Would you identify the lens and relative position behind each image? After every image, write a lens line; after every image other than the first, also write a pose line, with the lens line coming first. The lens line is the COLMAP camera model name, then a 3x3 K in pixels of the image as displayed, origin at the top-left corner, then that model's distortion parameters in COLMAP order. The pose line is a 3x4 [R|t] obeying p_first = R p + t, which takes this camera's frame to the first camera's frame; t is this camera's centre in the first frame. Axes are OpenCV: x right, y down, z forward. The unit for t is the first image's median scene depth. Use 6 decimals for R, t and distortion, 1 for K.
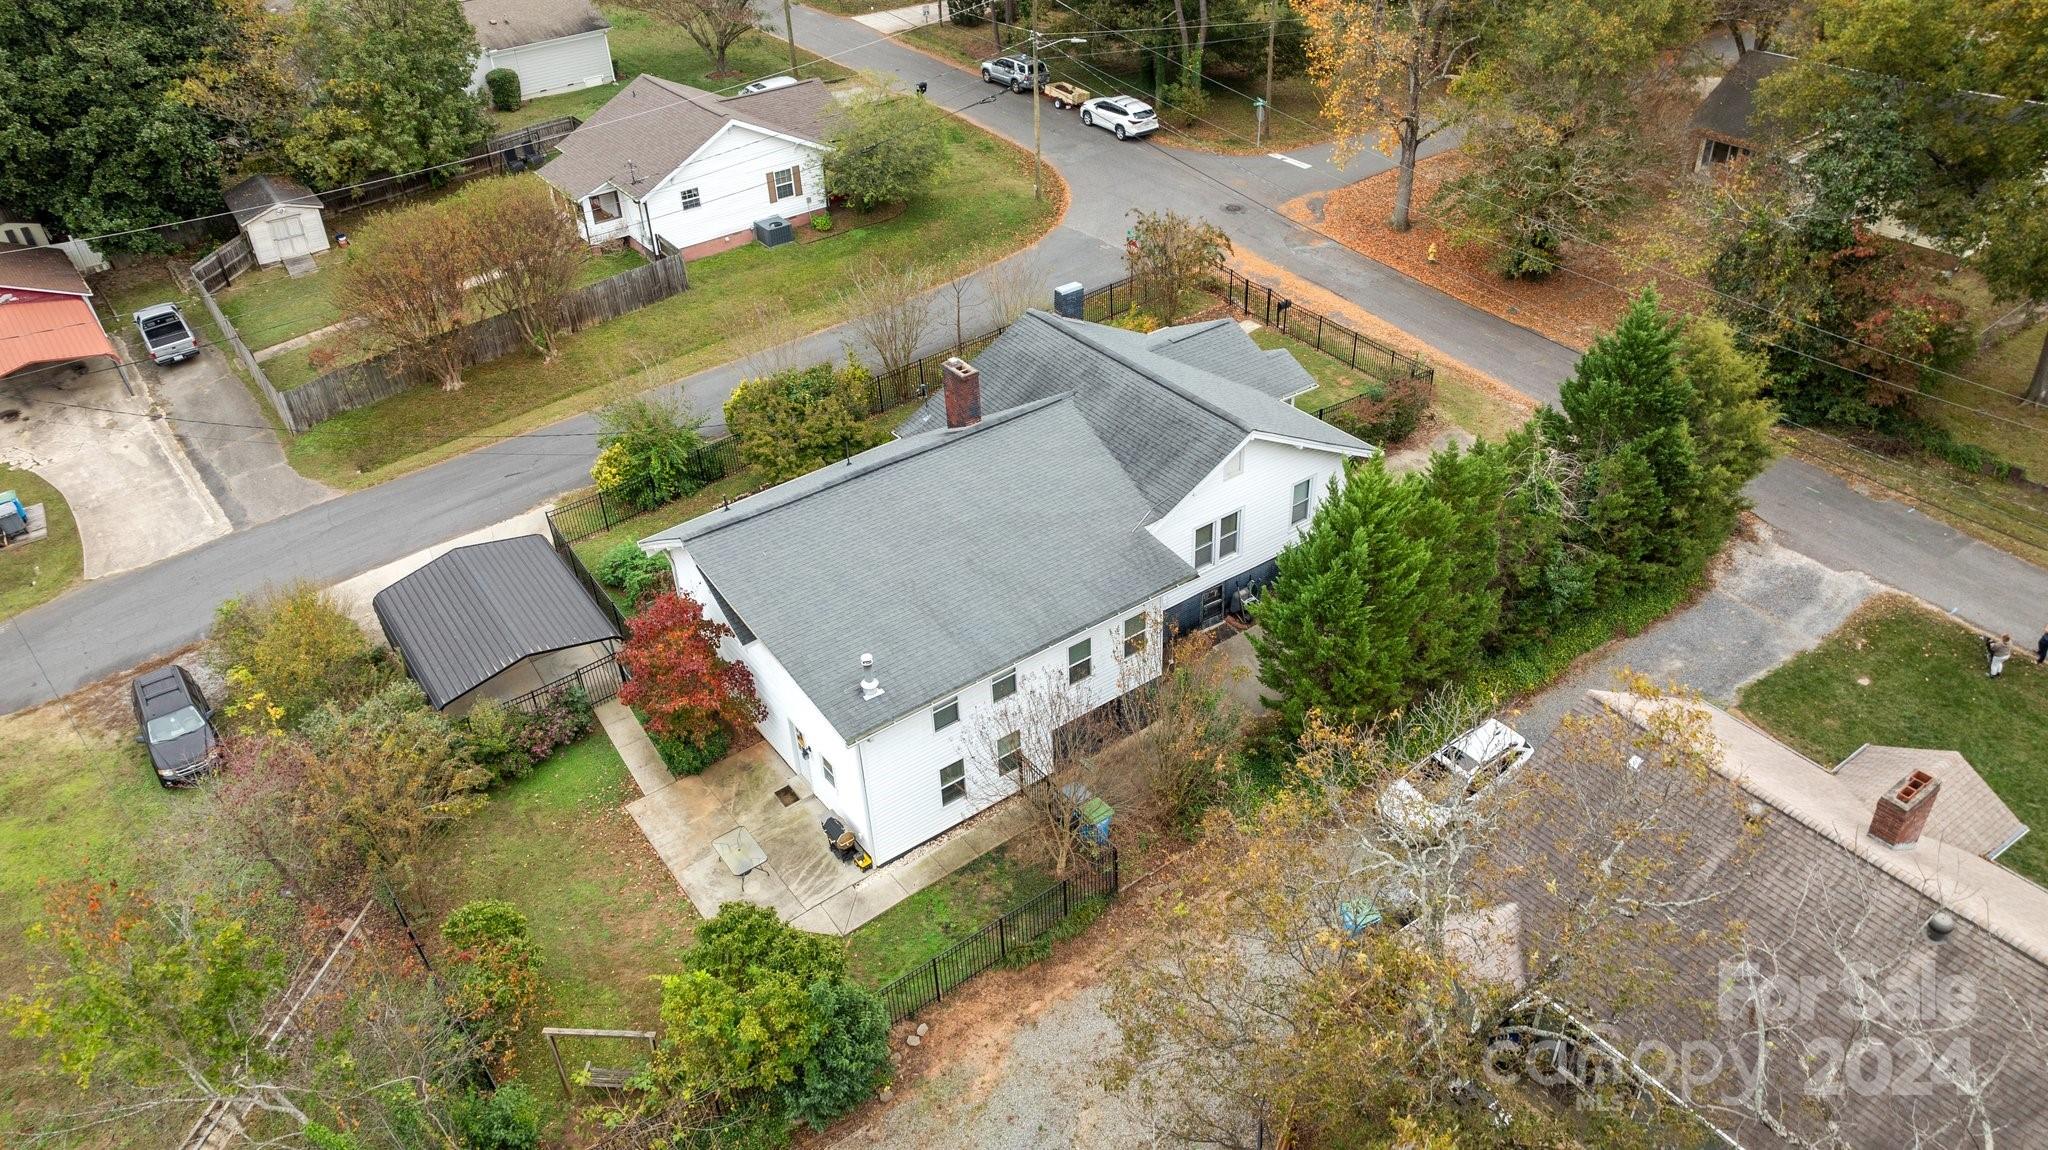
lens RADIAL K [[1392.2, 0, 1024.0], [0, 1392.2, 575.0], [0, 0, 1]] dist [-0.044669, 0.042468]
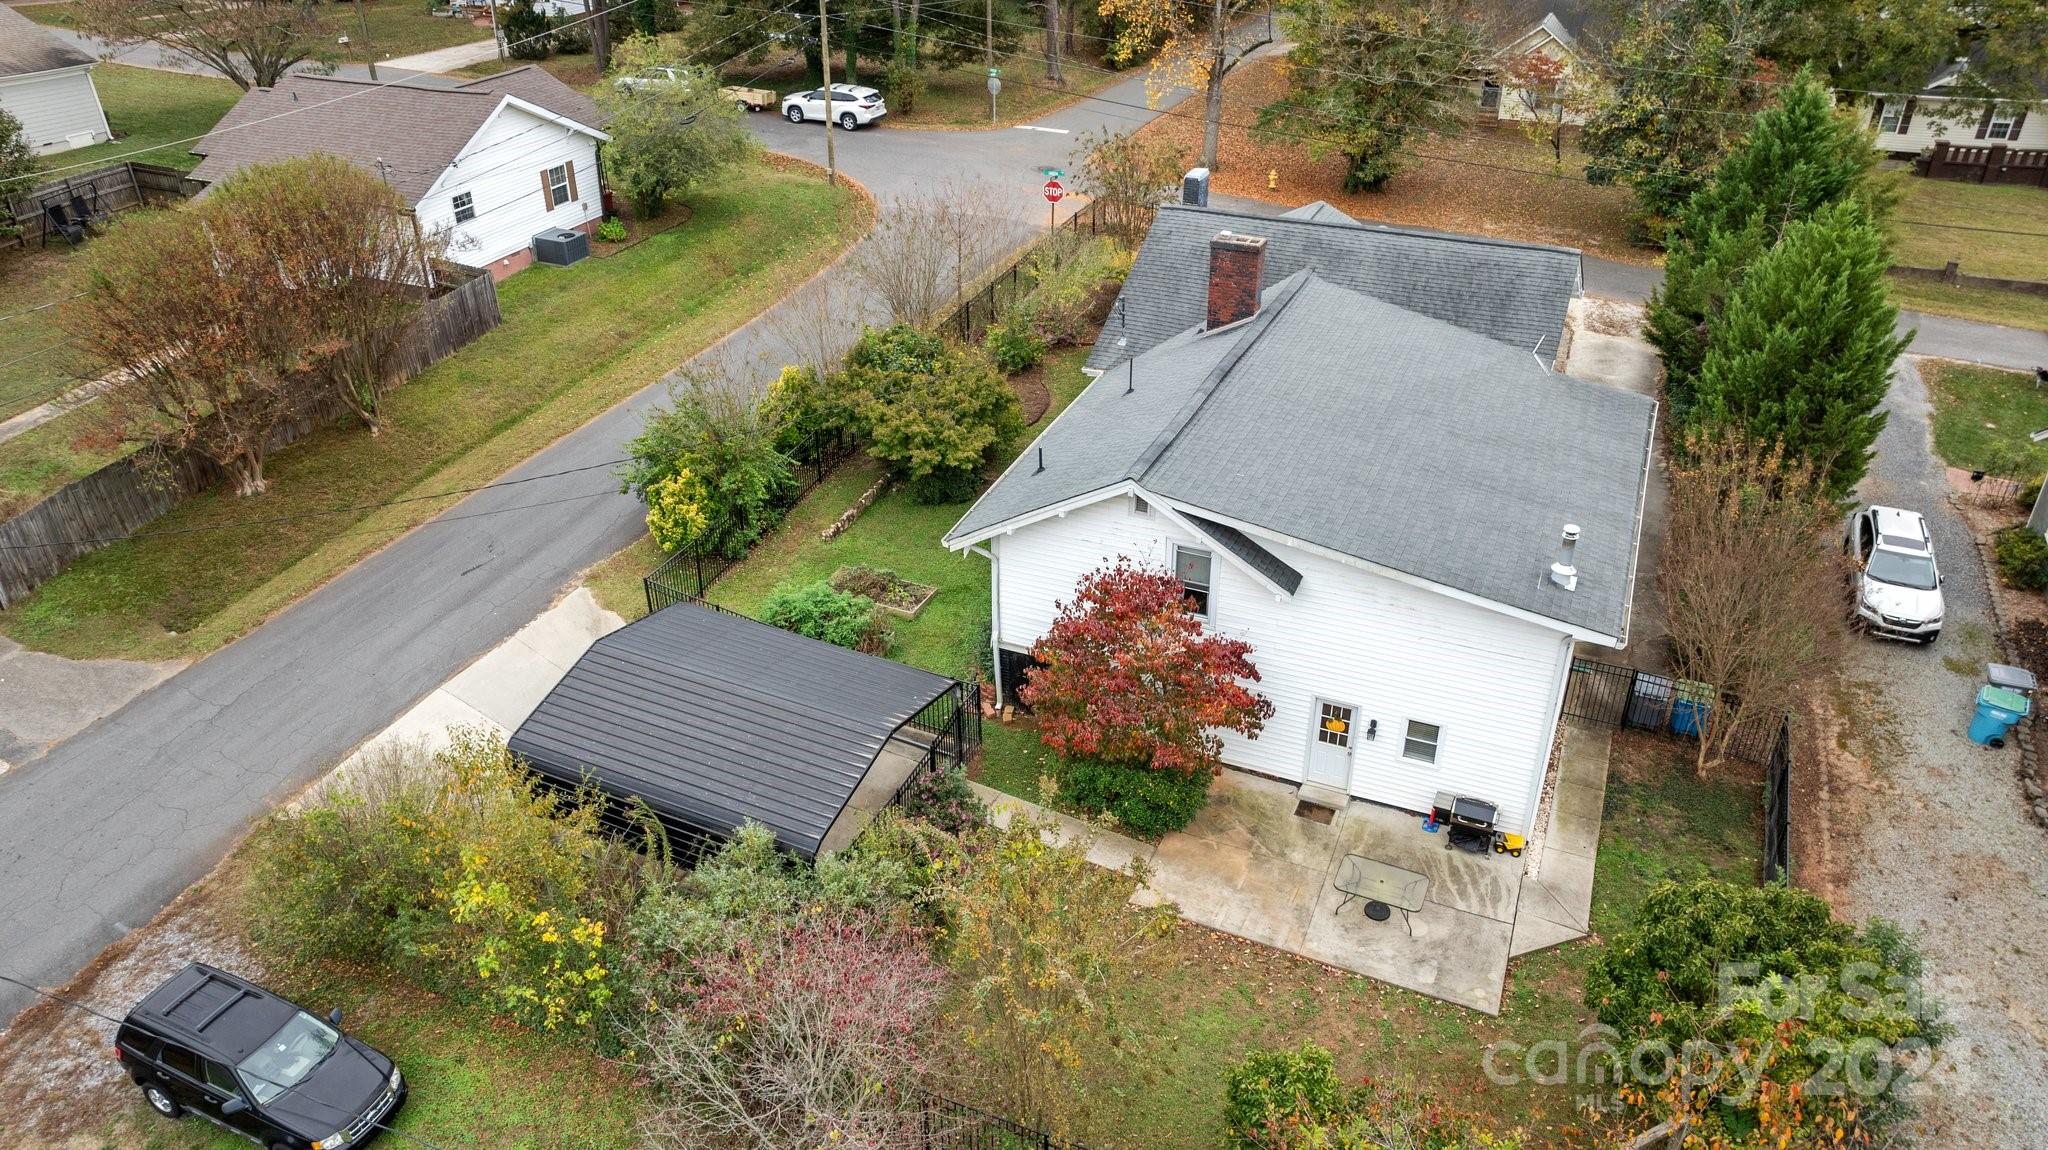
lens RADIAL K [[1392.2, 0, 1024.0], [0, 1392.2, 575.0], [0, 0, 1]] dist [-0.044669, 0.042468]
pose [[0.861468, -0.225218, 0.455137, -0.351832], [0.265083, 0.963907, -0.024765, 0.011772], [-0.433133, 0.141984, 0.890077, 0.243865]]
